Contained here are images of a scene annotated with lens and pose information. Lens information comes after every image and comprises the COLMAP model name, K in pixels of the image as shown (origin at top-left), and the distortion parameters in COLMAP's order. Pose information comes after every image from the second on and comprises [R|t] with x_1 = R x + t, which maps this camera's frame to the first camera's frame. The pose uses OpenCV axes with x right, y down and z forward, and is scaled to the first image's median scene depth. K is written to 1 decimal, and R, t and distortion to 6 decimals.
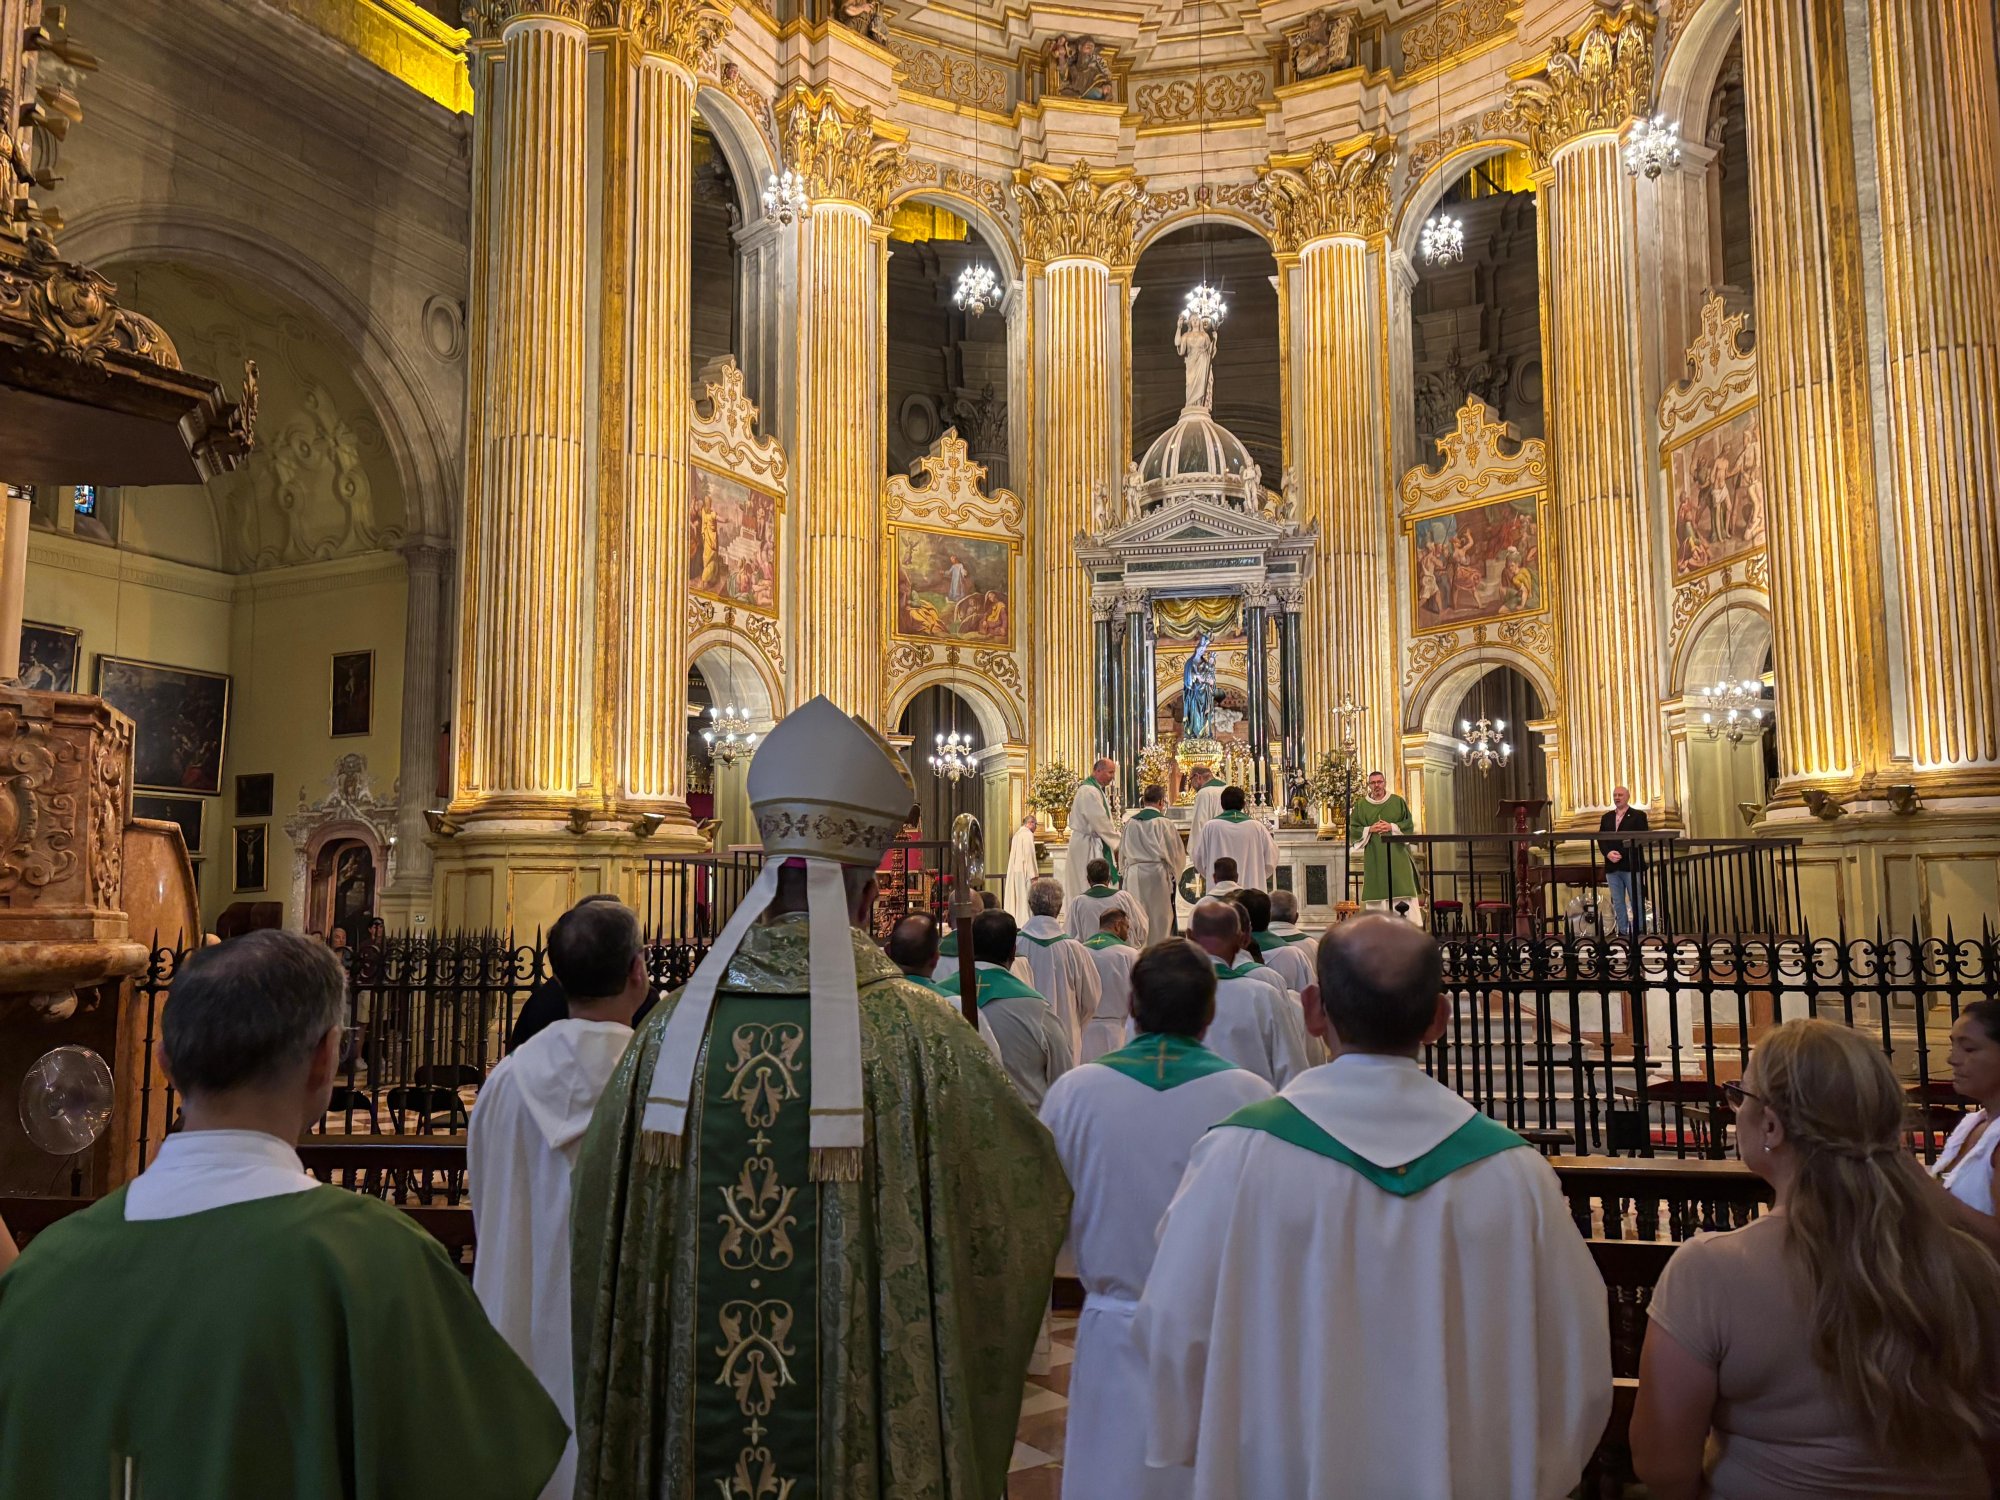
lens RADIAL K [[1455.0, 0, 1018.6], [0, 1455.0, 765.0], [0, 0, 1]] dist [0.025510, -0.021788]
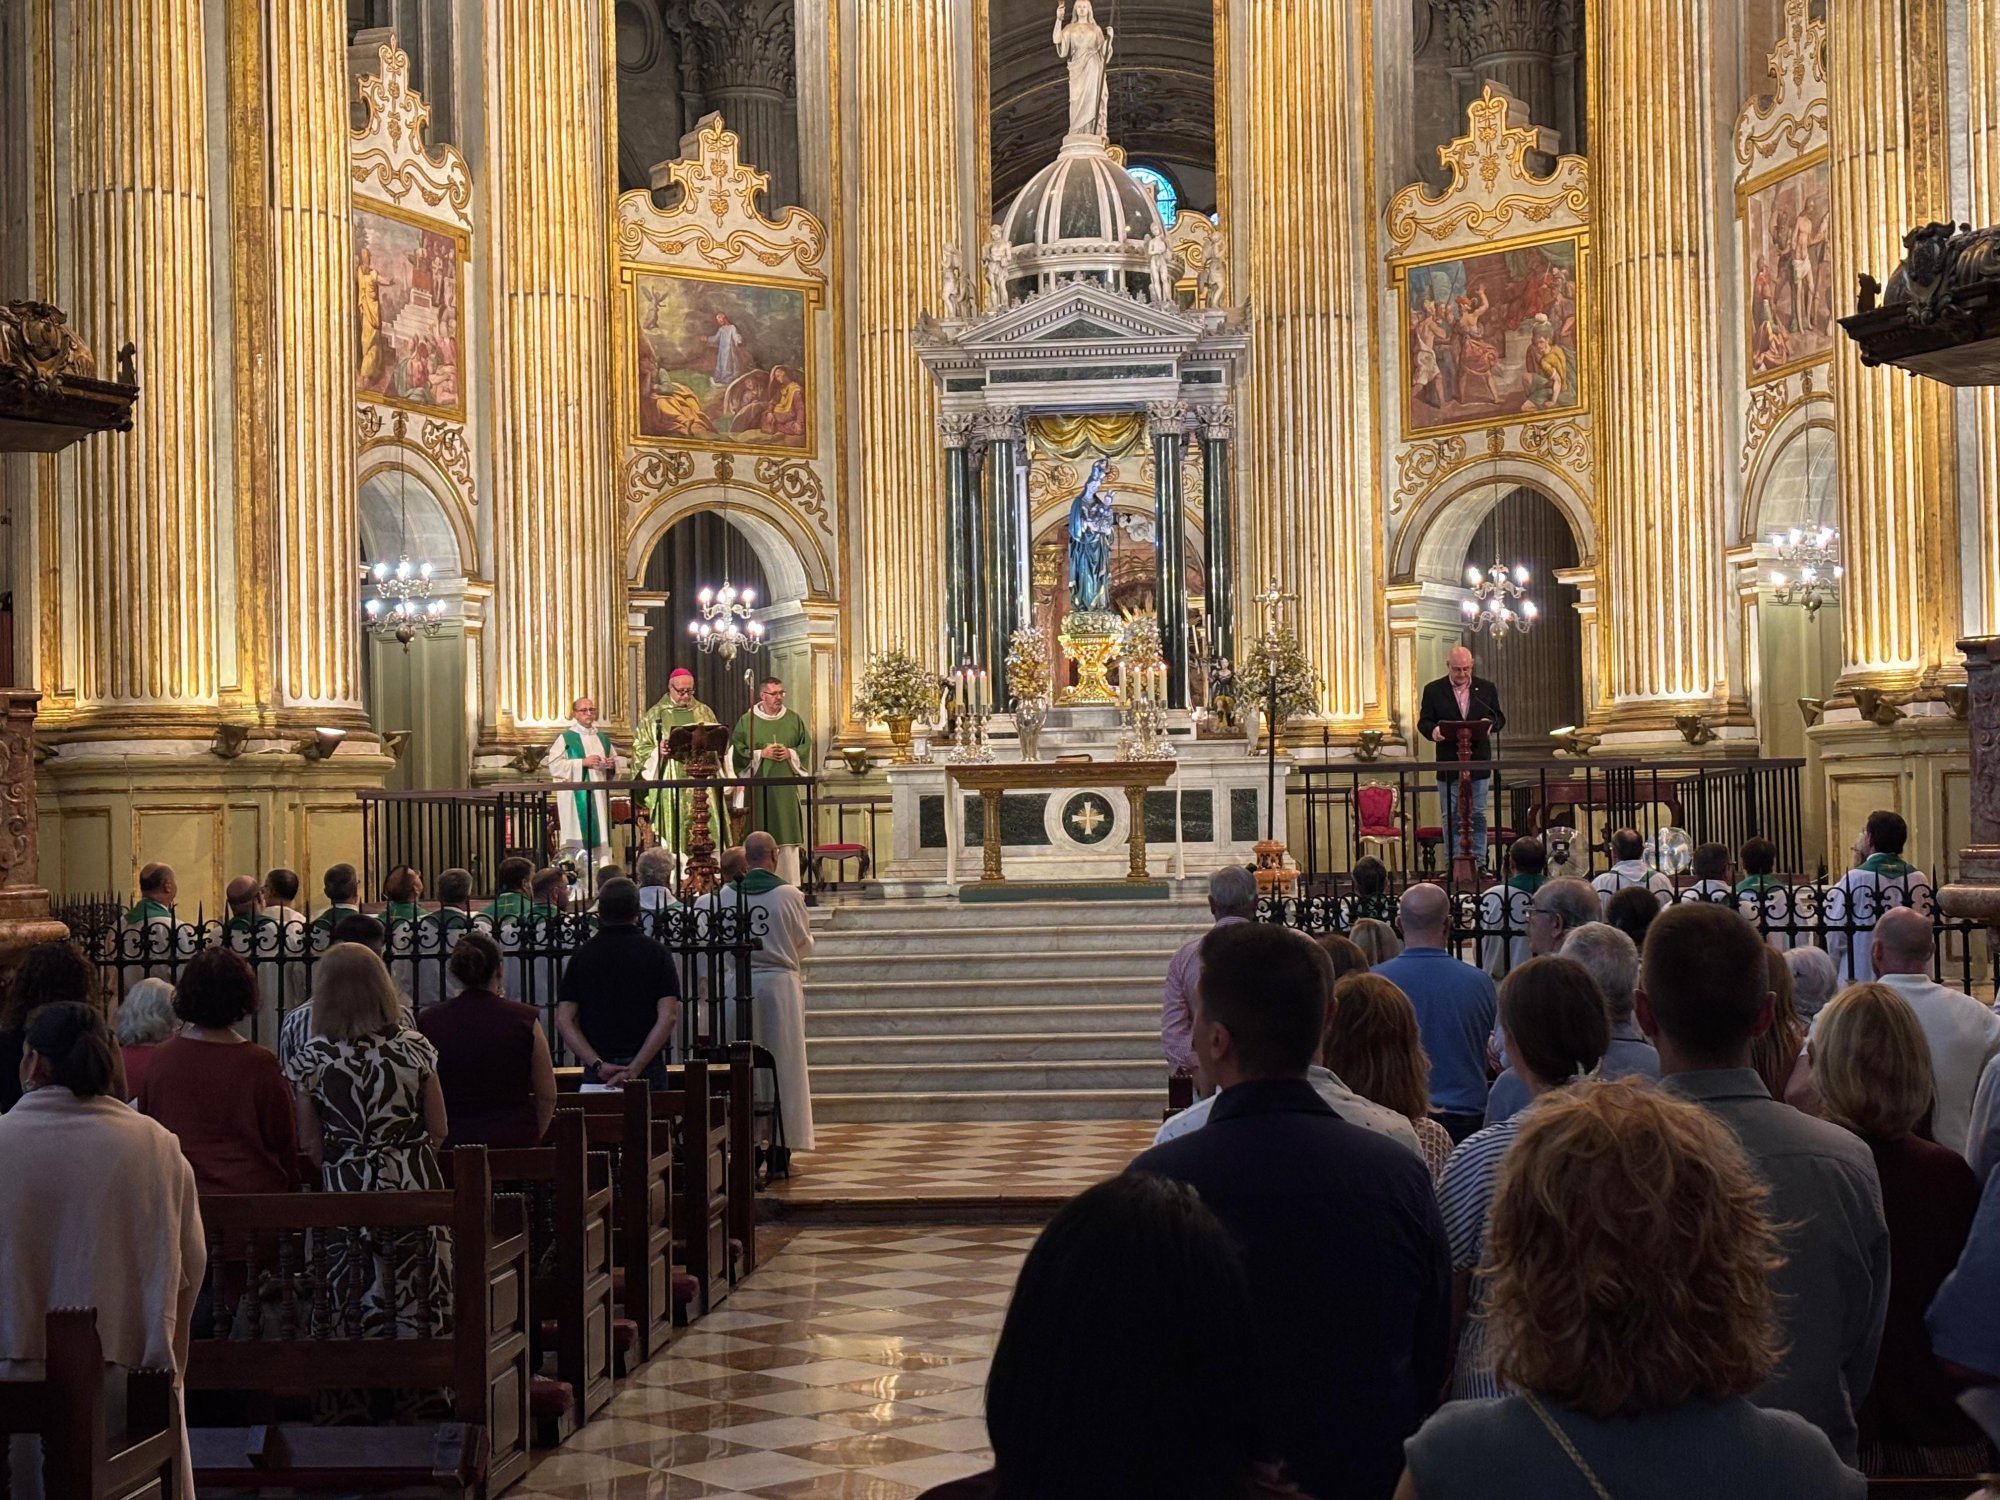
lens RADIAL K [[2893.1, 0, 1076.9], [0, 2893.1, 781.1], [0, 0, 1]] dist [0.065650, 0.000000]
pose [[0.993781, -0.012920, 0.110600, -0.036829], [0.003455, 0.996345, 0.085347, -0.050451], [-0.111299, -0.084434, 0.990194, -0.373693]]
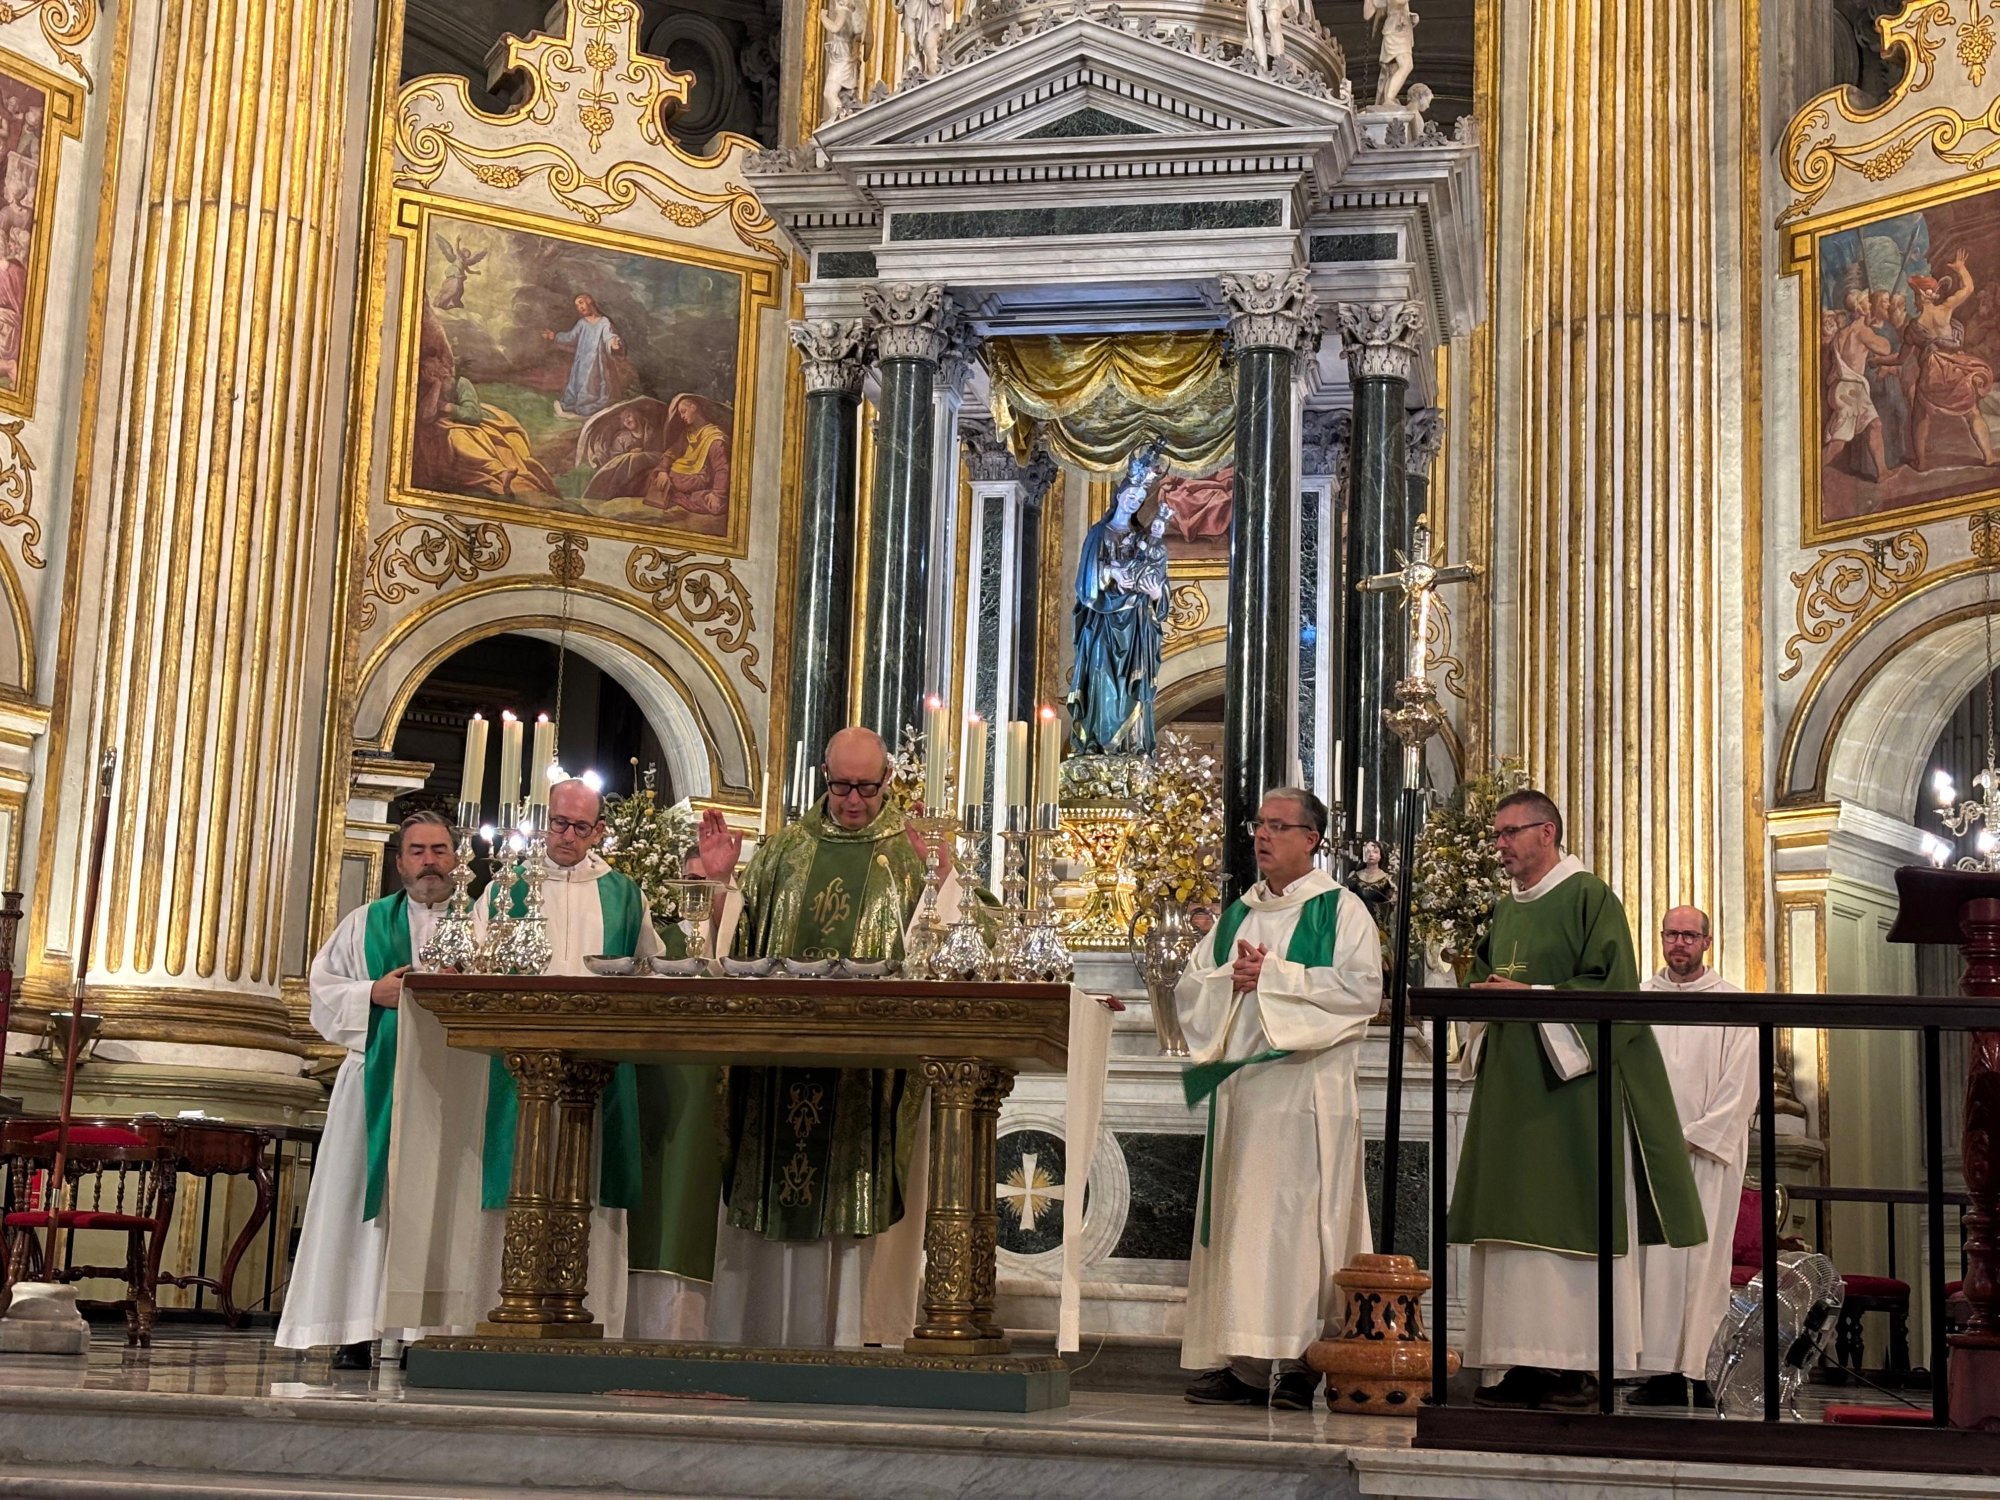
lens RADIAL K [[2893.1, 0, 1064.9], [0, 2893.1, 740.6], [0, 0, 1]] dist [0.065650, 0.000000]
pose [[0.998876, 0.035429, -0.031477, 0.120489], [-0.037812, 0.996185, -0.078649, 0.028167], [0.028570, 0.079750, 0.996405, 0.298878]]
